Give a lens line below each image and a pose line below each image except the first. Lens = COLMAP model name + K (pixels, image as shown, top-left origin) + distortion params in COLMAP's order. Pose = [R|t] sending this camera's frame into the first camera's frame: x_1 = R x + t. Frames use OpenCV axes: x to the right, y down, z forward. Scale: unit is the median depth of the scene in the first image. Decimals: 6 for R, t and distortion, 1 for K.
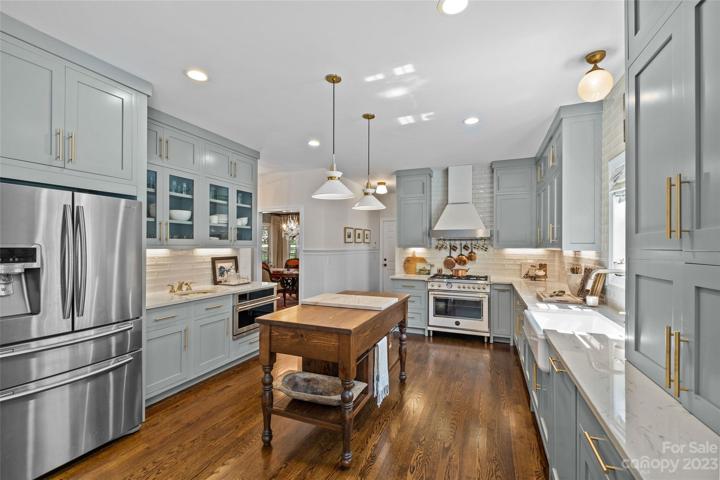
lens RADIAL K [[314.9, 0, 361.3], [0, 314.9, 243.3], [0, 0, 1]] dist [-0.001647, -0.000061]
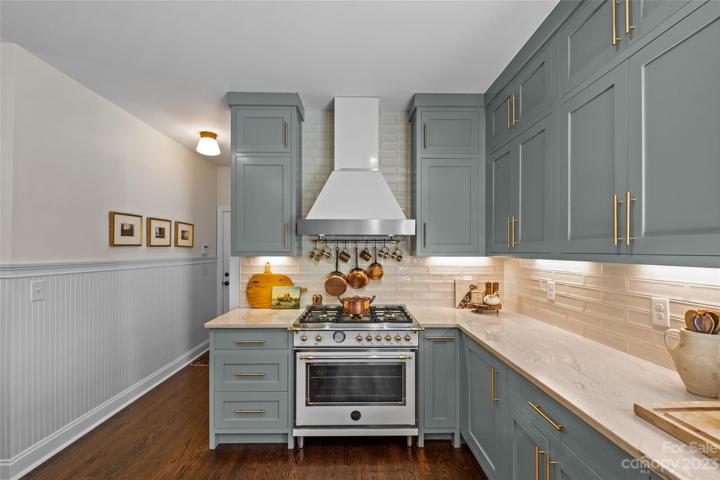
lens RADIAL K [[314.9, 0, 360.3], [0, 314.9, 245.7], [0, 0, 1]] dist [-0.001647, -0.000061]
pose [[0.921213, 0.001443, 0.389056, 0.115722], [0.000159, 0.999992, -0.004085, -0.000679], [-0.389059, 0.003825, 0.921205, 0.510517]]
